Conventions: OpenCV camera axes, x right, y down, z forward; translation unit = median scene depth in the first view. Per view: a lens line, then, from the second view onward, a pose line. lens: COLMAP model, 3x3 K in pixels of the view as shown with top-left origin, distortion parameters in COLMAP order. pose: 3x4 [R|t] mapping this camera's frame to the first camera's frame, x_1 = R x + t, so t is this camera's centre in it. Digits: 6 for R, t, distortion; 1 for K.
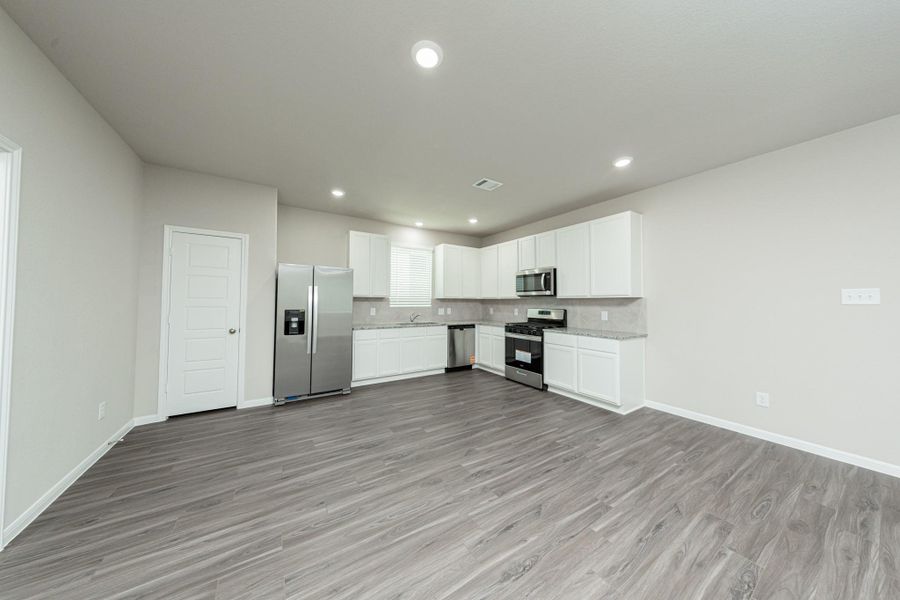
lens RADIAL K [[280.6, 0, 451.8], [0, 280.6, 295.7], [0, 0, 1]] dist [0.002685, -0.000027]
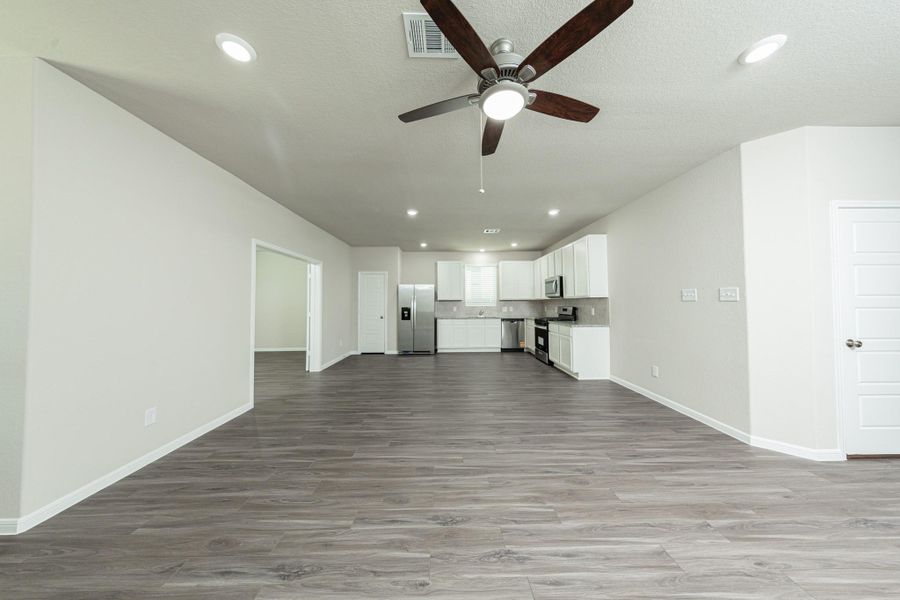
lens RADIAL K [[280.6, 0, 451.8], [0, 280.6, 295.7], [0, 0, 1]] dist [0.002685, -0.000027]
pose [[0.851867, -0.024446, -0.523188, 0.548131], [0.022613, 0.999695, -0.009891, -0.004013], [0.523270, -0.003405, 0.852160, -0.374681]]
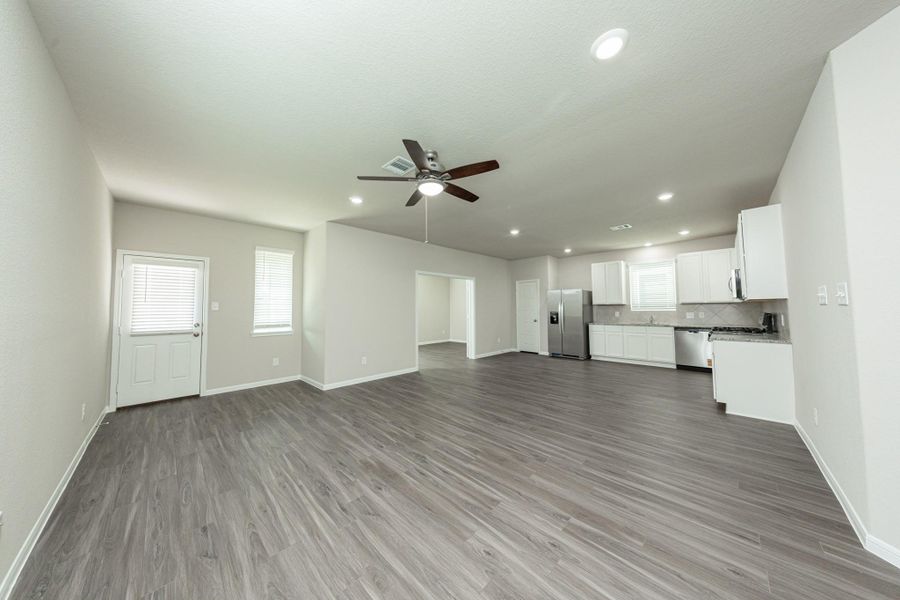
lens RADIAL K [[280.6, 0, 451.8], [0, 280.6, 295.7], [0, 0, 1]] dist [0.002685, -0.000027]
pose [[0.219287, -0.053656, -0.974184, 0.953906], [0.032270, 0.998339, -0.047722, 0.003774], [0.975127, -0.020972, 0.220654, -0.145016]]
